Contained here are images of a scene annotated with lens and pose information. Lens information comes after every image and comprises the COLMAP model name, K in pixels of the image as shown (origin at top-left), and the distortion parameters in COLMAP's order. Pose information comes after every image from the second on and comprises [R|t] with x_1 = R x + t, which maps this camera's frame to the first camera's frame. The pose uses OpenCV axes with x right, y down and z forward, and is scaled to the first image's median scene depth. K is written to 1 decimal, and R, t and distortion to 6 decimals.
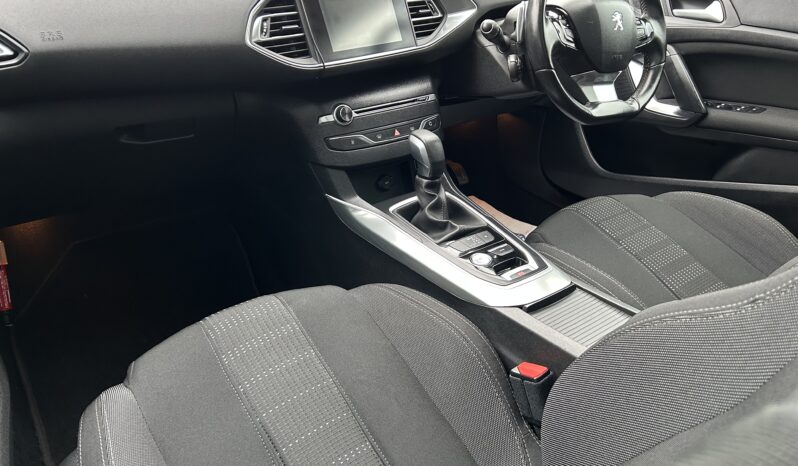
lens RADIAL K [[591.4, 0, 399.1], [0, 591.4, 233.3], [0, 0, 1]] dist [0.030144, -0.013185]
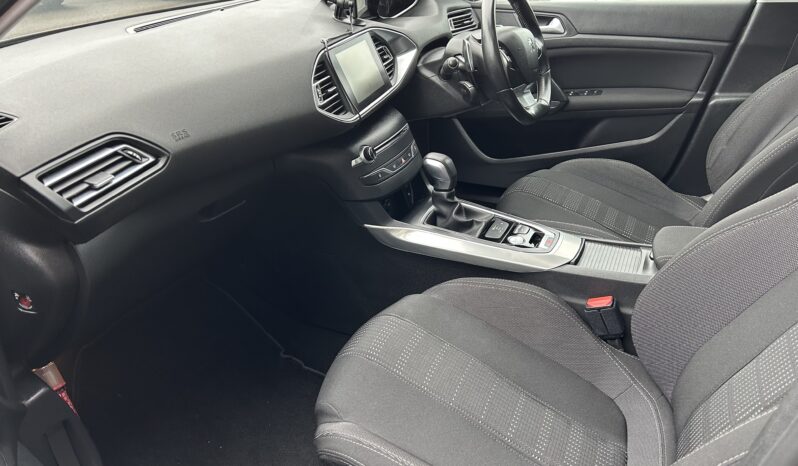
lens RADIAL K [[591.4, 0, 398.7], [0, 591.4, 235.2], [0, 0, 1]] dist [0.030144, -0.013185]
pose [[0.887020, -0.256918, 0.383651, -0.506234], [0.264540, 0.963783, 0.033784, -0.067393], [-0.378436, 0.071524, 0.922860, -0.082497]]
